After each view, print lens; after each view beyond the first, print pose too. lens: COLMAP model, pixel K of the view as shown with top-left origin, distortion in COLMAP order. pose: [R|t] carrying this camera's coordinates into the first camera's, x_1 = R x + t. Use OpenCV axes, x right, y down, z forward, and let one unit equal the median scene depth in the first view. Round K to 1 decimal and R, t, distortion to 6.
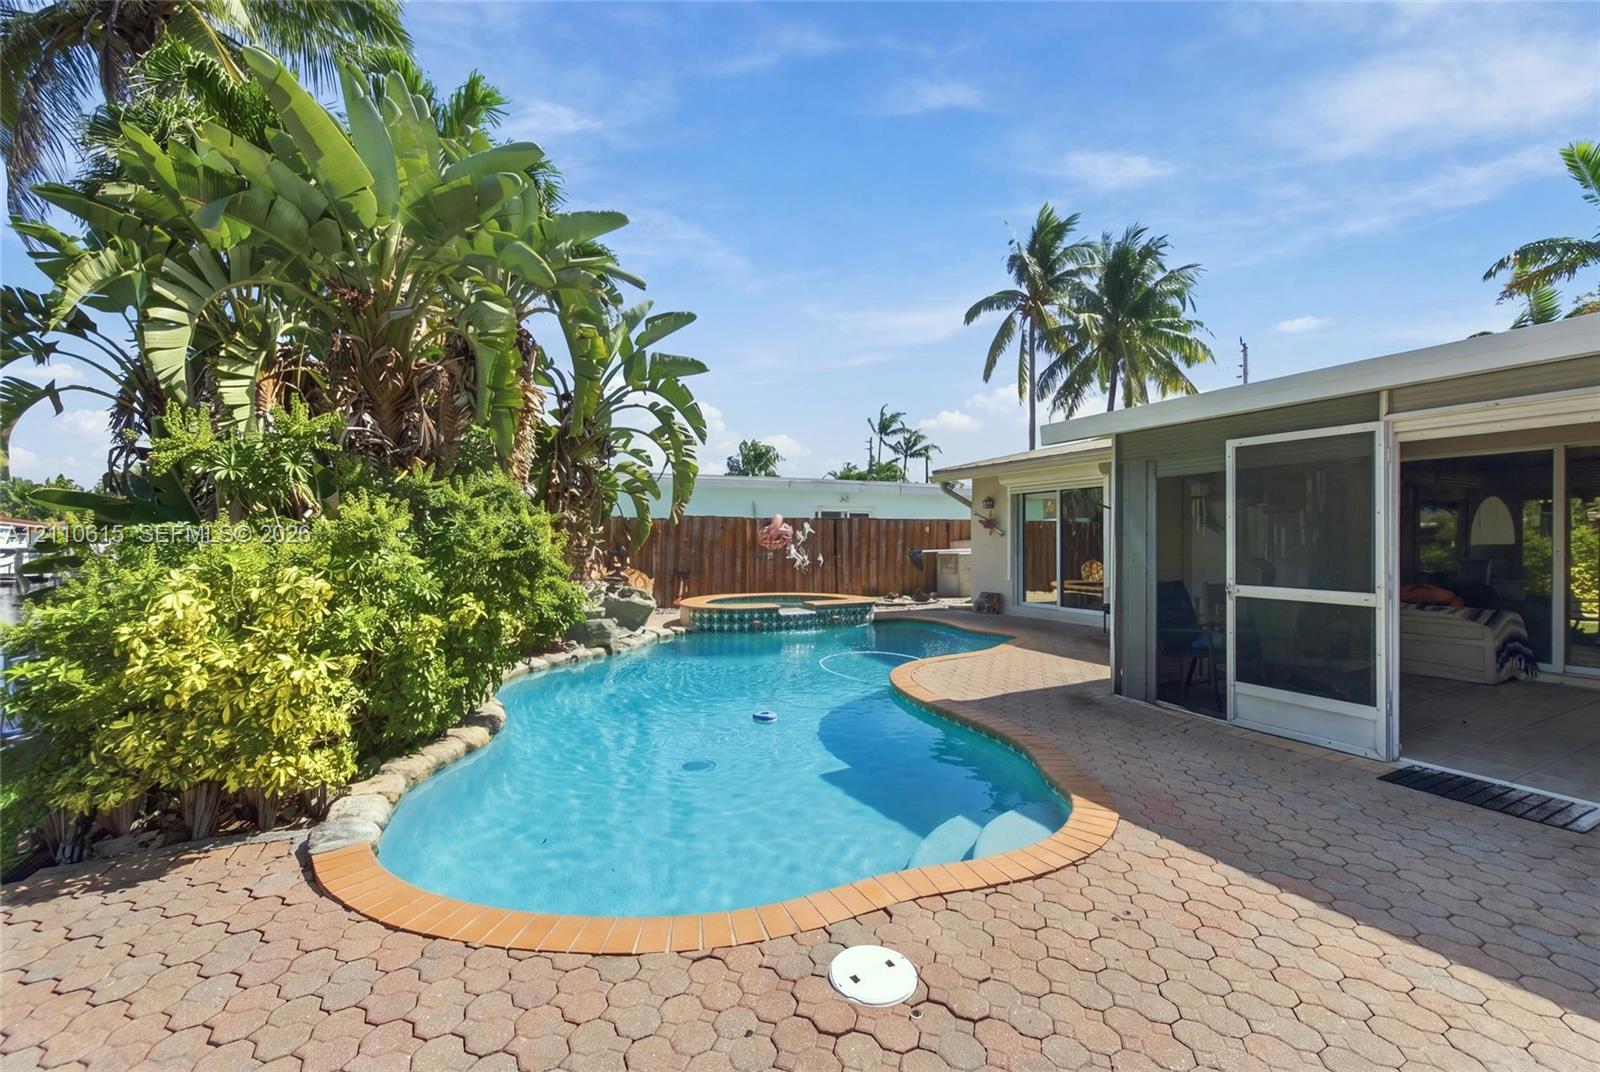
lens RADIAL K [[636.4, 0, 800.0], [0, 636.4, 536.0], [0, 0, 1]] dist [-0.000996, -0.000045]
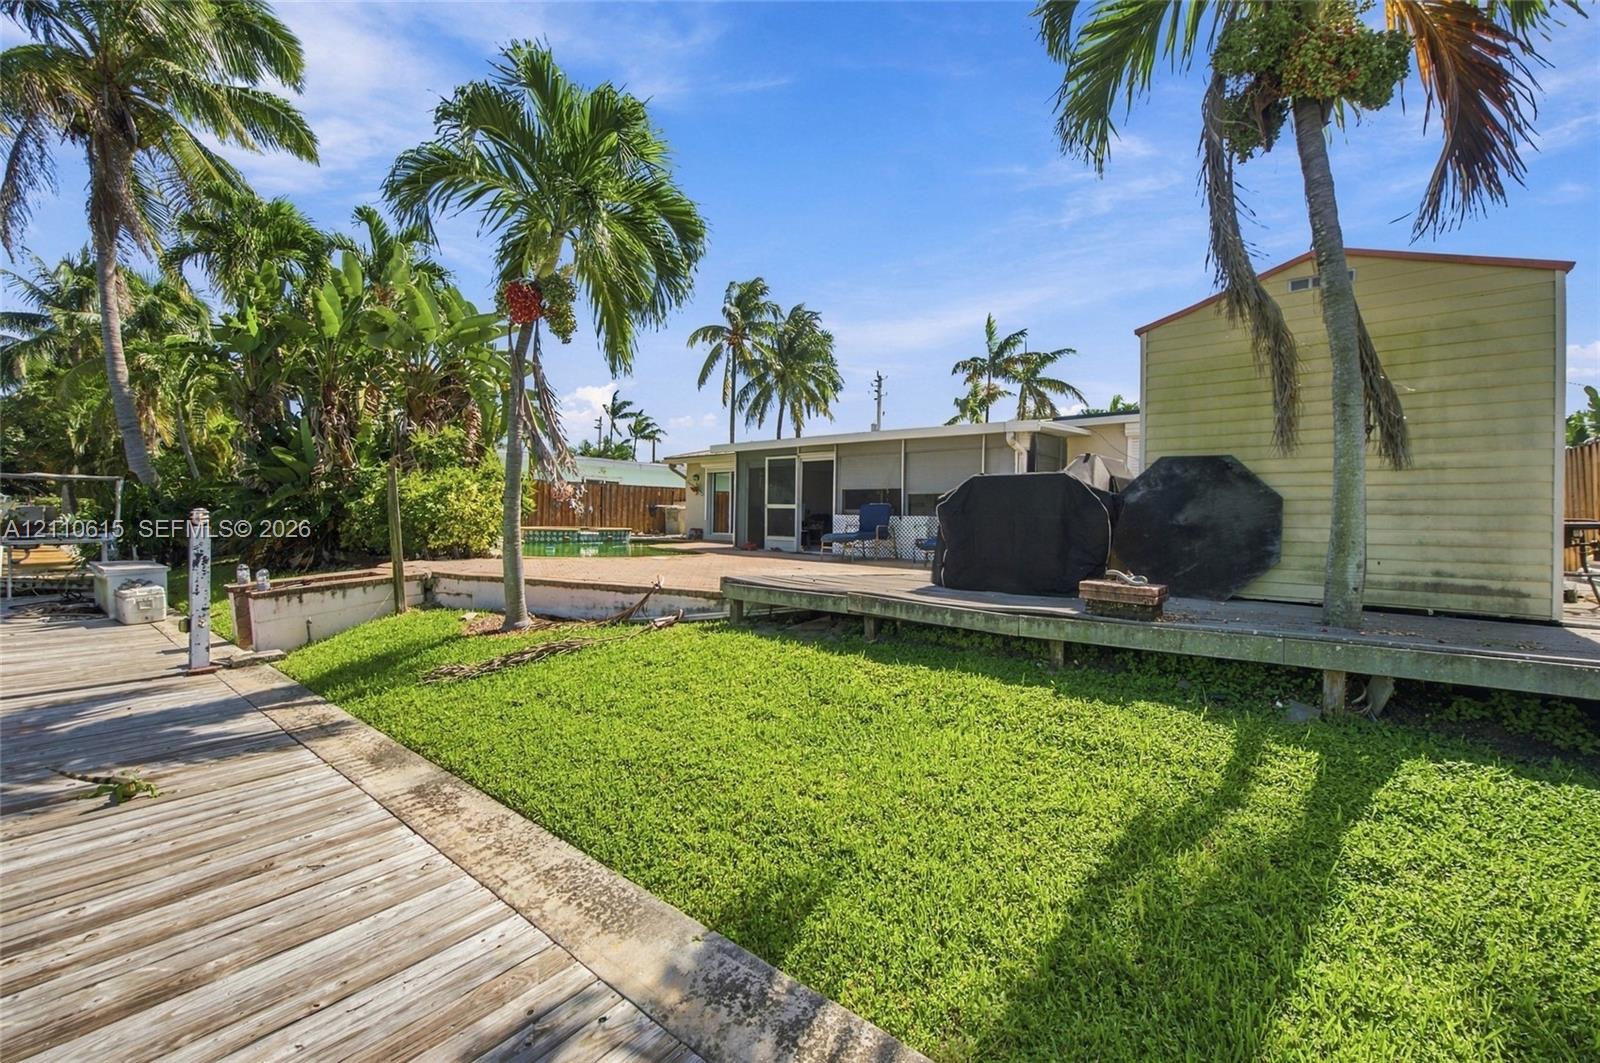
lens RADIAL K [[623.8, 0, 800.0], [0, 623.8, 531.5], [0, 0, 1]] dist [-0.001275, -0.000097]
pose [[0.906801, 0.010899, 0.421418, -0.086721], [-0.022362, 0.999502, 0.022267, 0.027278], [-0.420965, -0.029615, 0.906593, -0.357664]]
